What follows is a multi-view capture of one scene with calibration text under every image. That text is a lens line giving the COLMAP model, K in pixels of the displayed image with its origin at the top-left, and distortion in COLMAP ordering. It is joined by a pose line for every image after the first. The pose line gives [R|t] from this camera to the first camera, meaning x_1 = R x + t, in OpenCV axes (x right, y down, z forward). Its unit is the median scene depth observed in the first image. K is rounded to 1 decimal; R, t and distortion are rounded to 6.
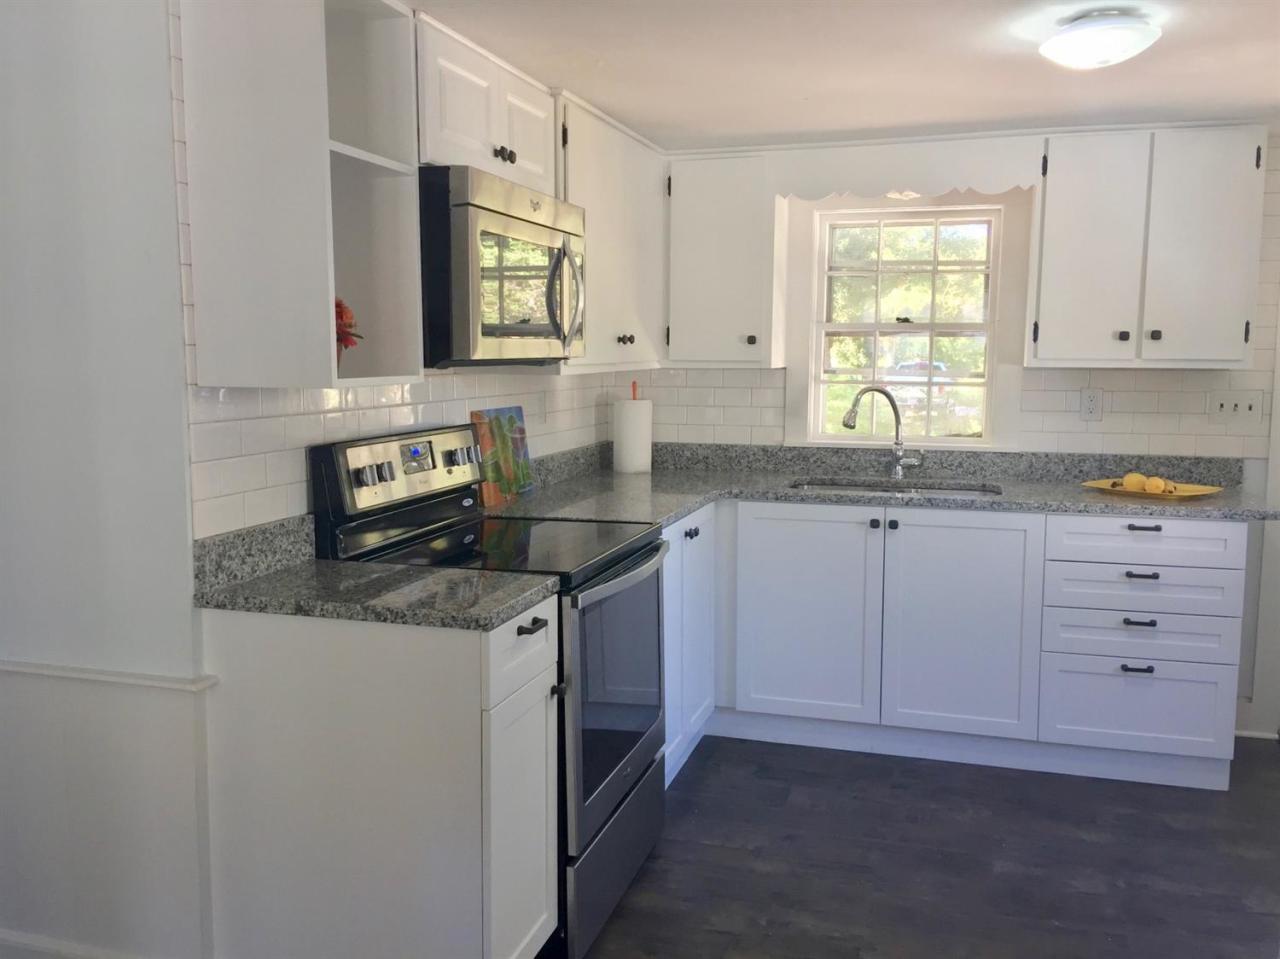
lens RADIAL K [[1101.2, 0, 644.8], [0, 1101.2, 481.3], [0, 0, 1]] dist [0.088506, -0.137758]
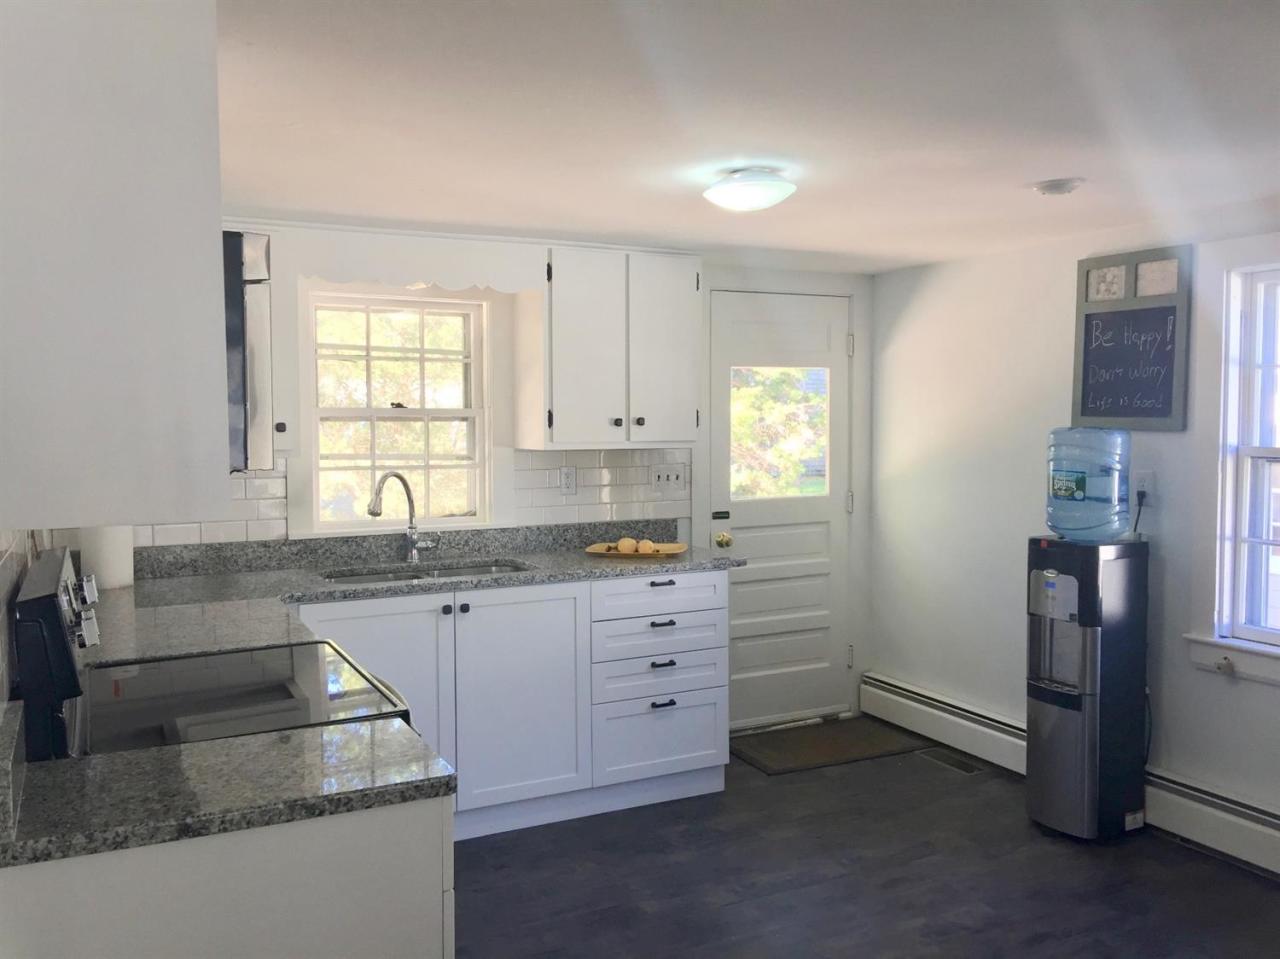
lens RADIAL K [[1078.0, 0, 640.0], [0, 1078.0, 479.5], [0, 0, 1]] dist [0.084673, -0.132606]
pose [[0.731134, -0.046949, 0.680617, -0.318556], [0.088756, 0.995697, -0.026660, -0.036646], [-0.676436, 0.079901, 0.732155, 0.150920]]
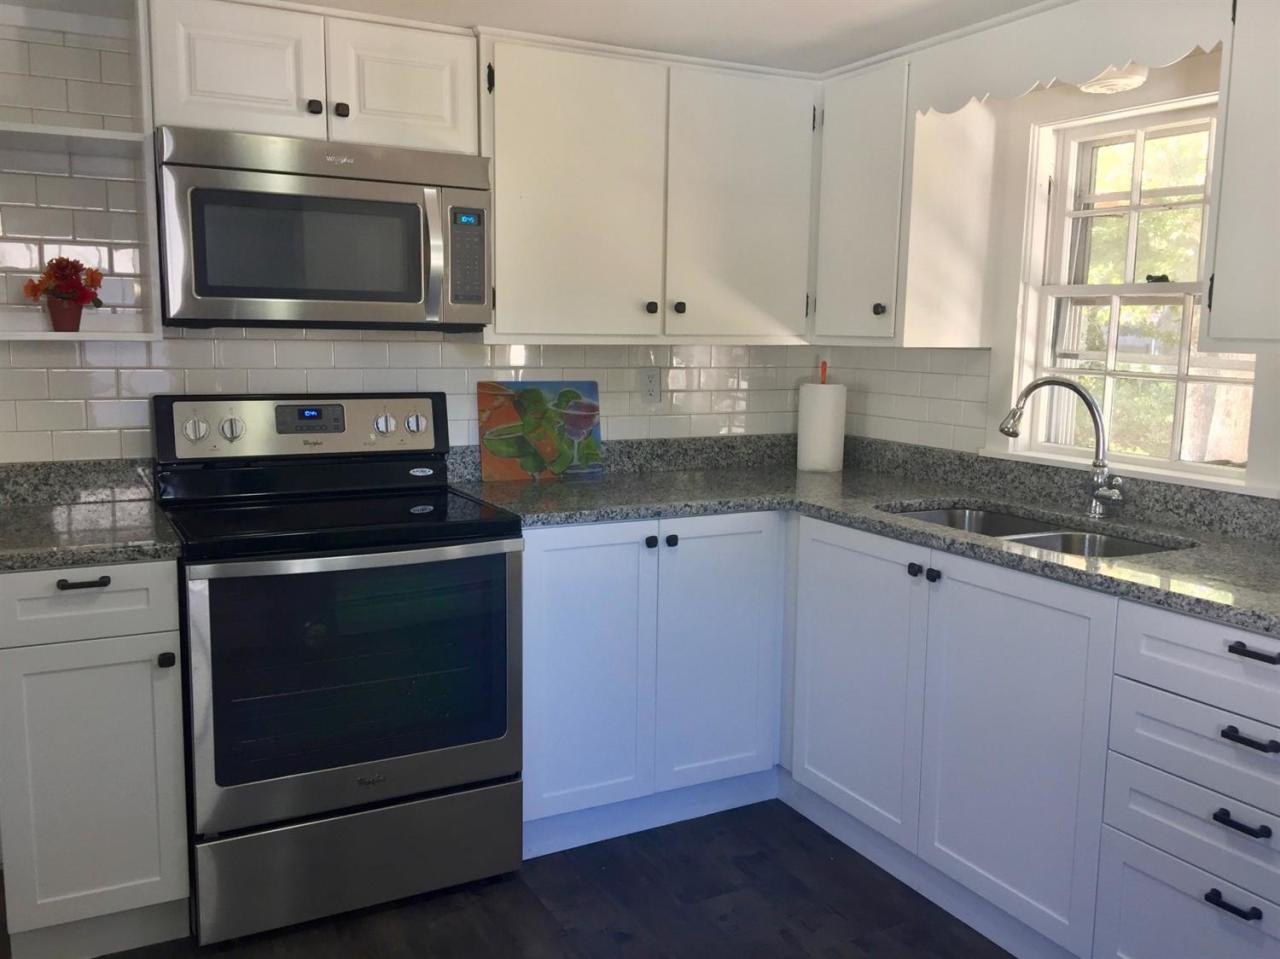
lens RADIAL K [[1078.0, 0, 640.0], [0, 1078.0, 479.5], [0, 0, 1]] dist [0.084673, -0.132606]
pose [[0.707499, 0.106572, -0.698632, 0.546049], [-0.097356, 0.993837, 0.053013, -0.037116], [0.699976, 0.030509, 0.713514, 0.378369]]
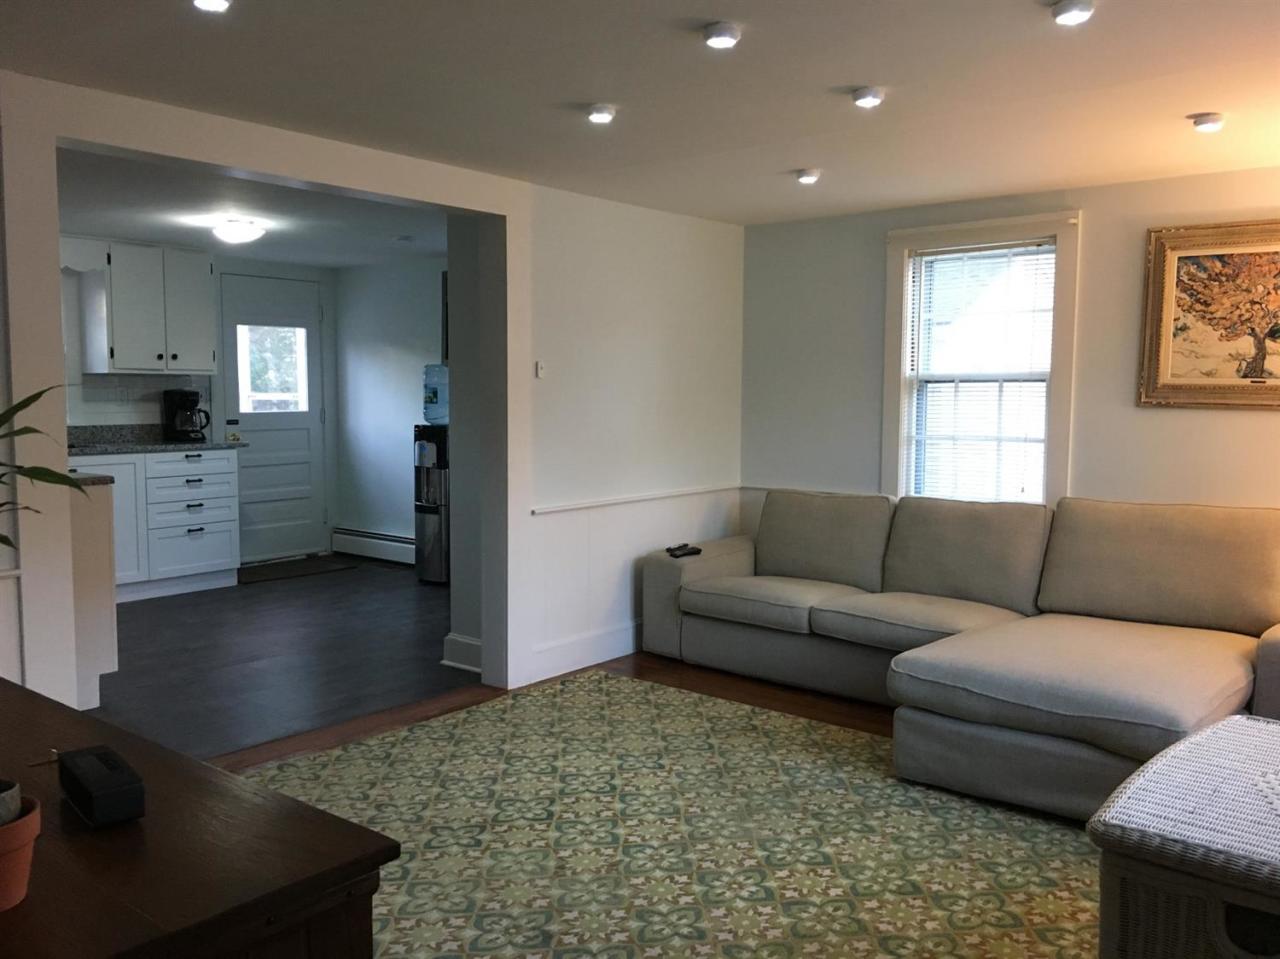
lens RADIAL K [[1065.4, 0, 640.0], [0, 1065.4, 479.5], [0, 0, 1]] dist [0.092378, -0.147771]
pose [[0.383170, -0.081116, 0.920109, -0.897832], [0.104888, 0.993514, 0.043907, 0.074665], [-0.917703, 0.079685, 0.389193, -0.400257]]
